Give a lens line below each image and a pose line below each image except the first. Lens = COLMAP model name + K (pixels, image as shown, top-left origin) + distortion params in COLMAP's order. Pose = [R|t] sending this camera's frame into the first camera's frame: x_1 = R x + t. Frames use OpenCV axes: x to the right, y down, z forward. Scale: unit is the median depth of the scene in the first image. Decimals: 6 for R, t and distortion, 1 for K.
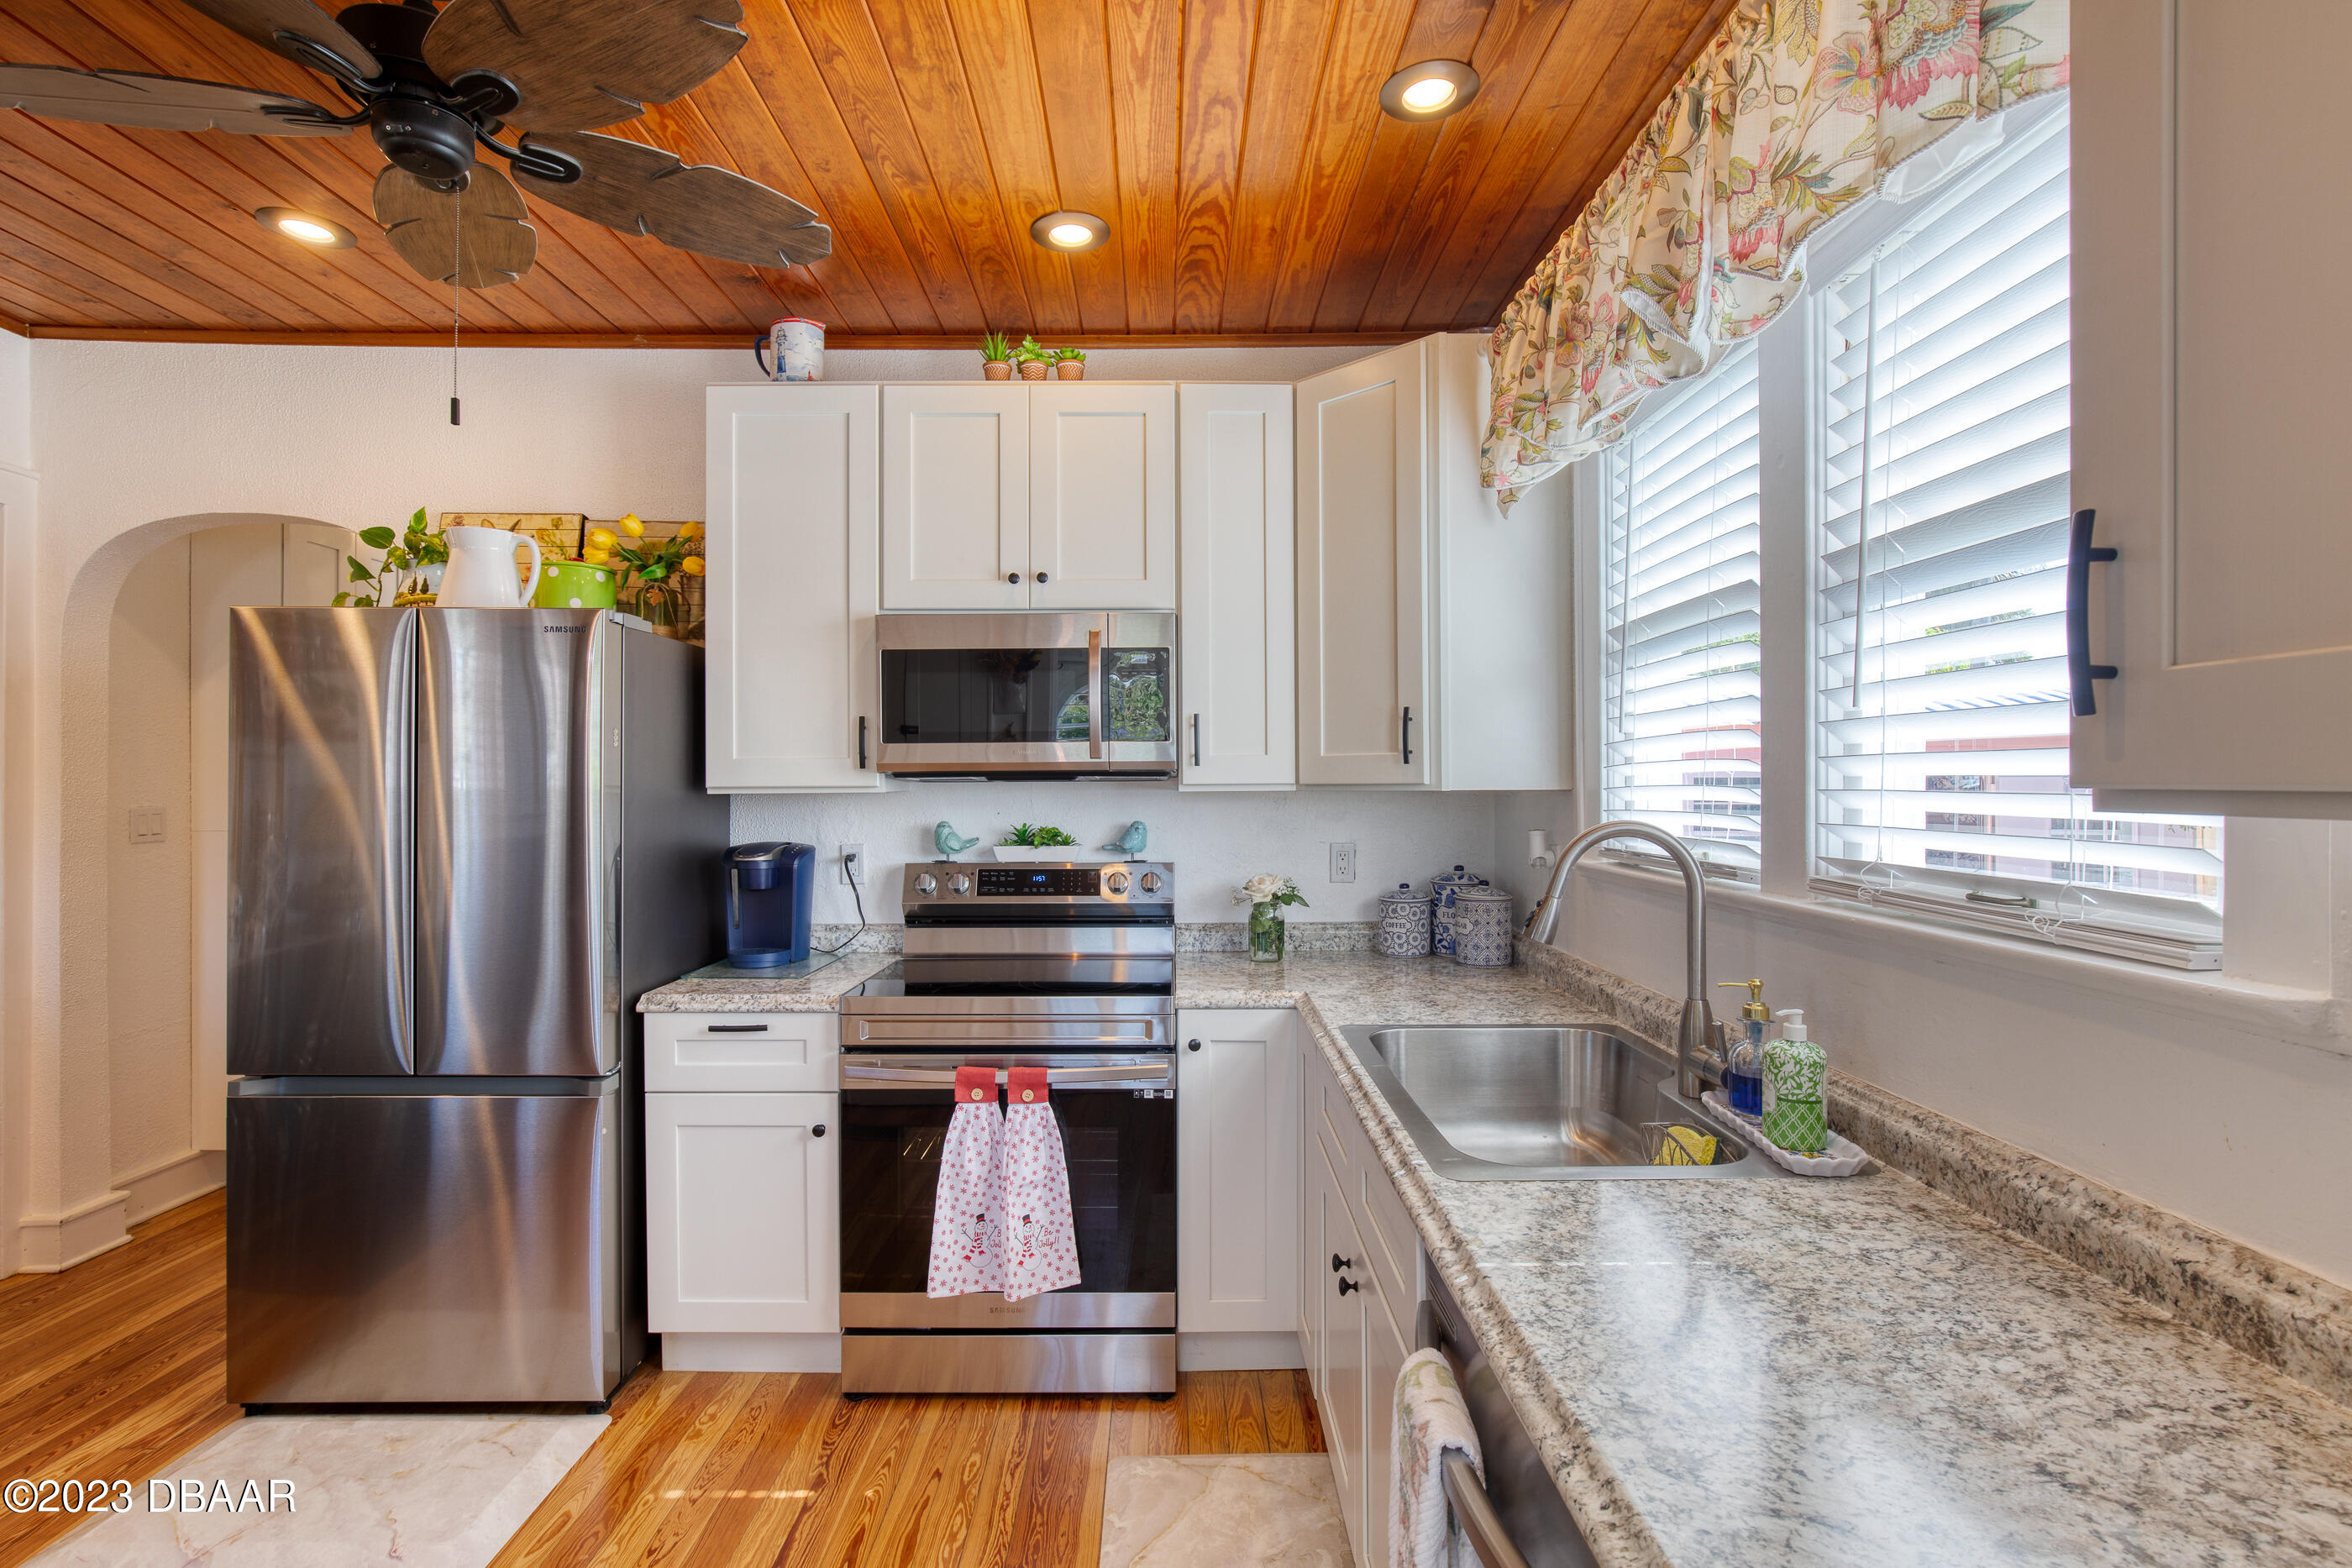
lens RADIAL K [[1070.1, 0, 1182.4], [0, 1070.1, 778.1], [0, 0, 1]] dist [-0.021435, 0.007385]
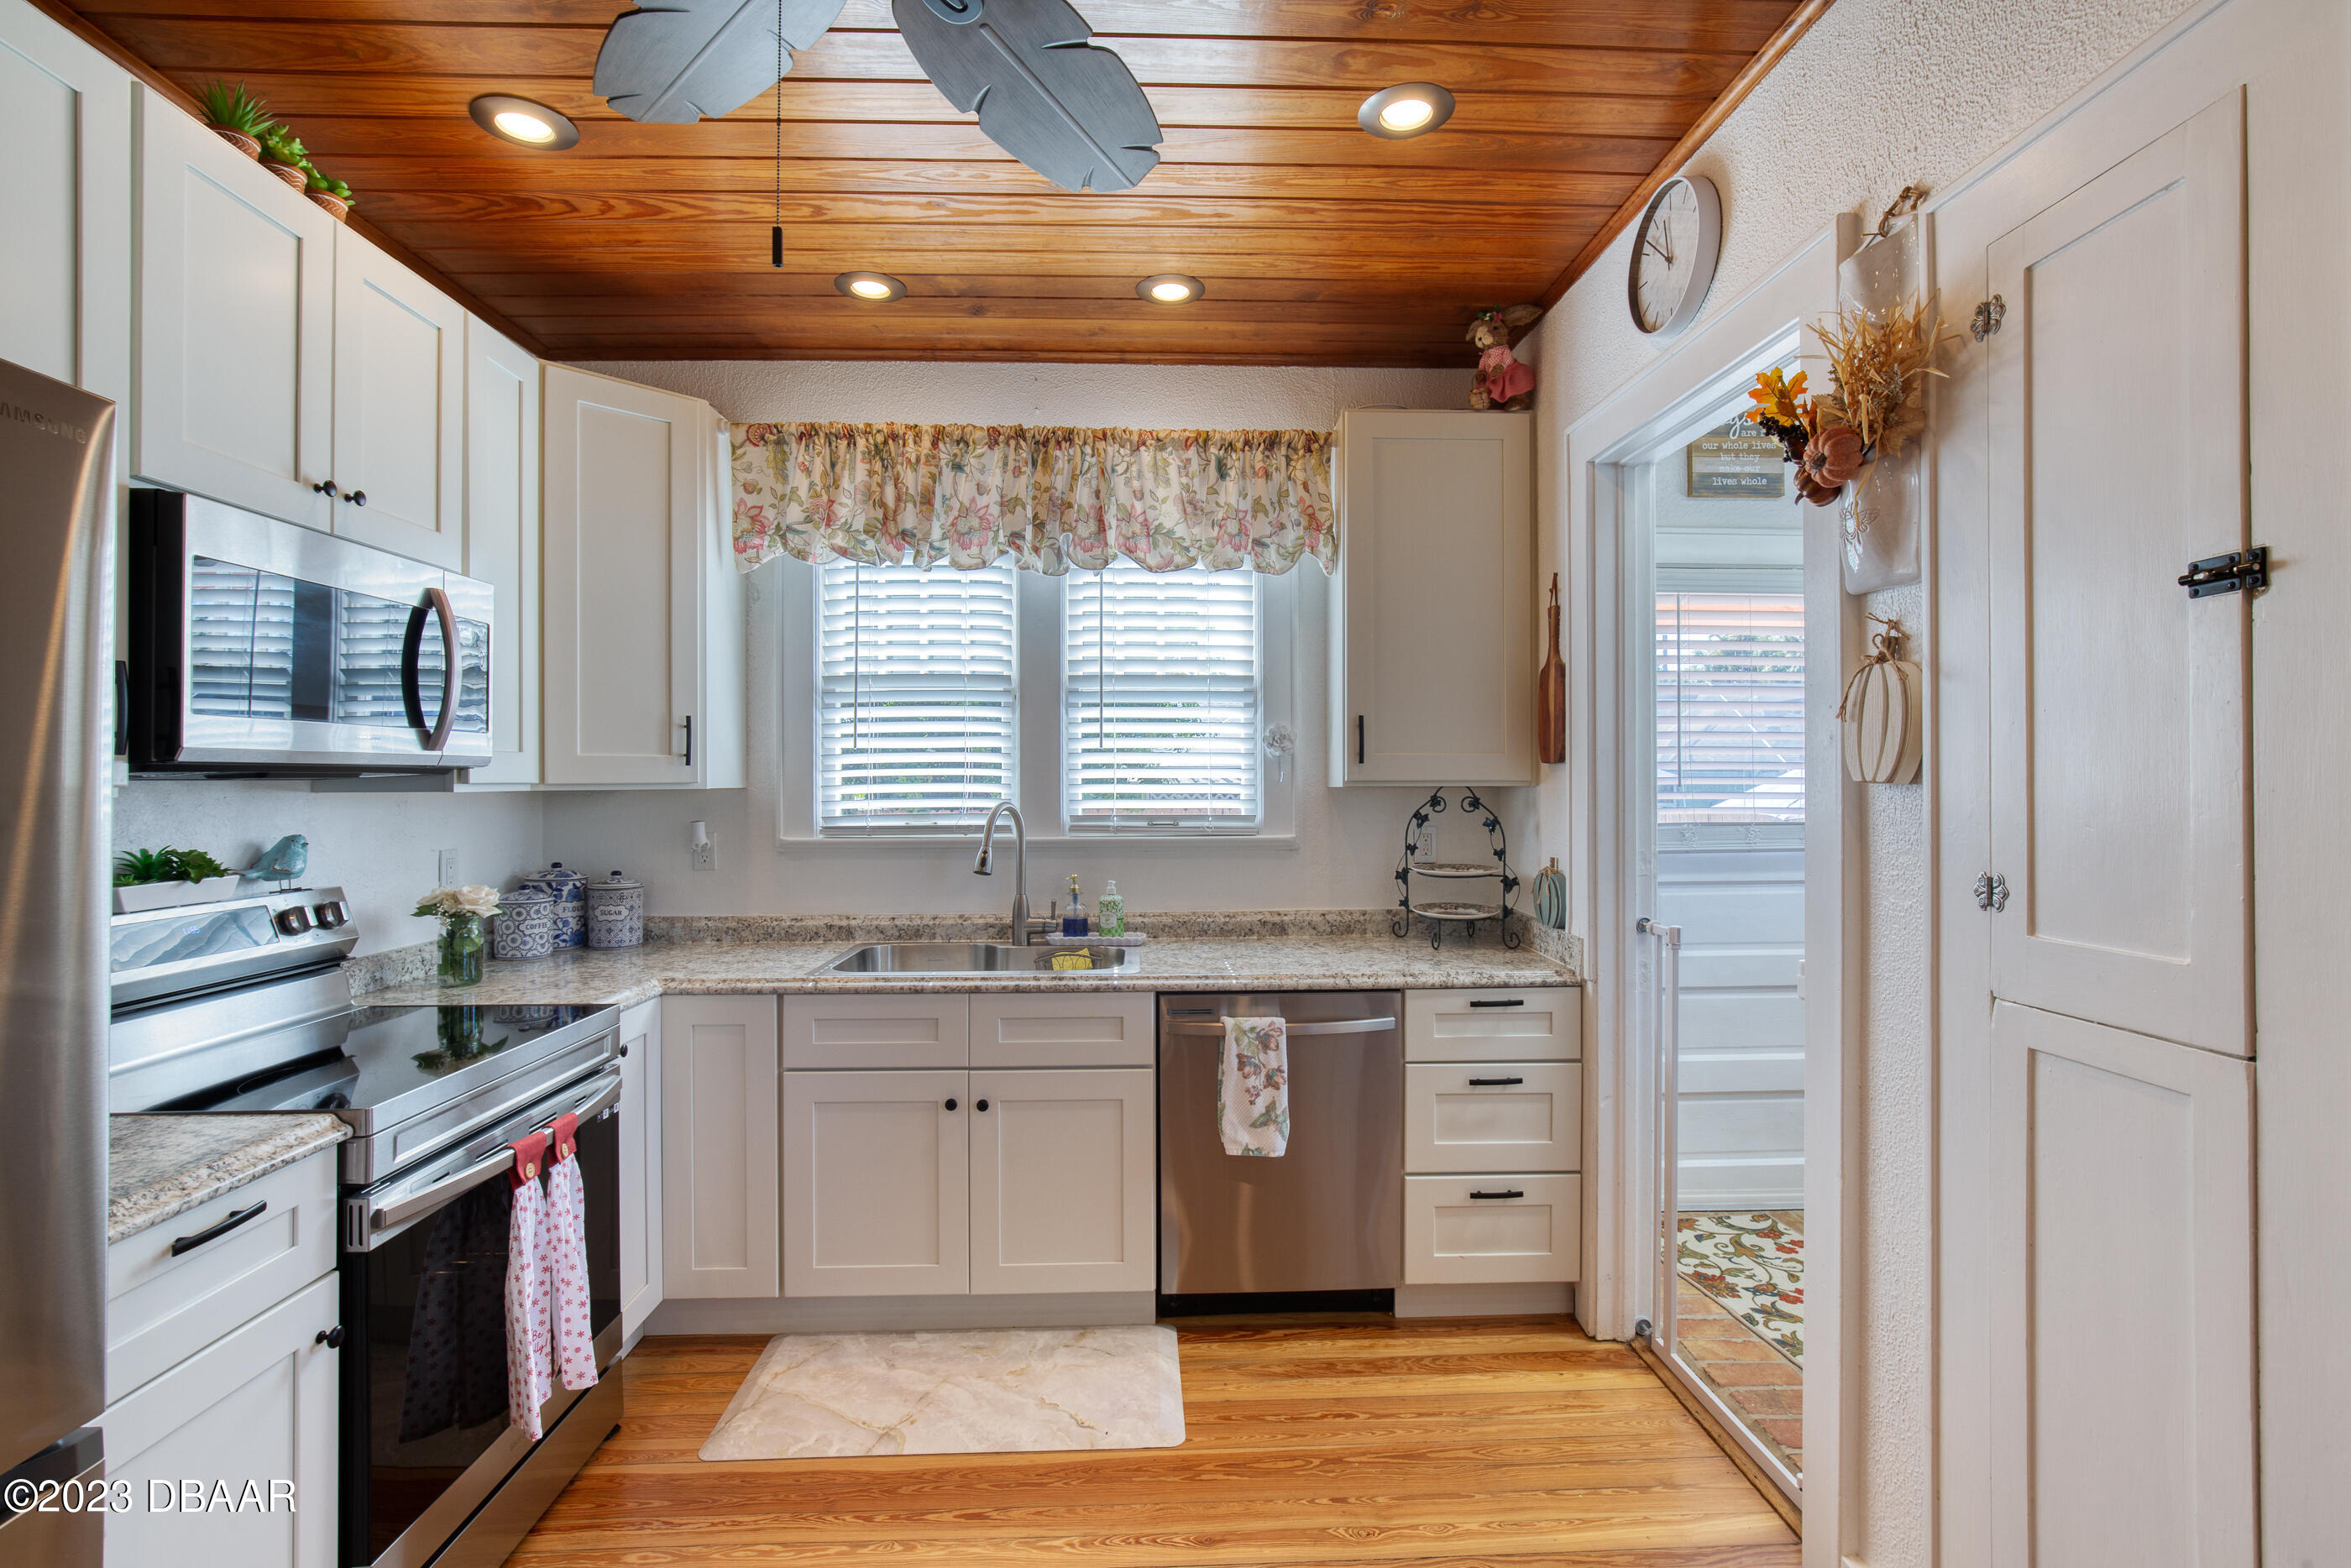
lens RADIAL K [[1069.6, 0, 1170.0], [0, 1069.6, 780.2], [0, 0, 1]] dist [-0.021435, 0.007385]
pose [[-0.018562, 0.007713, 0.999798, -0.957841], [0.000935, 0.999970, -0.007697, 0.012100], [-0.999827, 0.000792, -0.018568, 0.516046]]
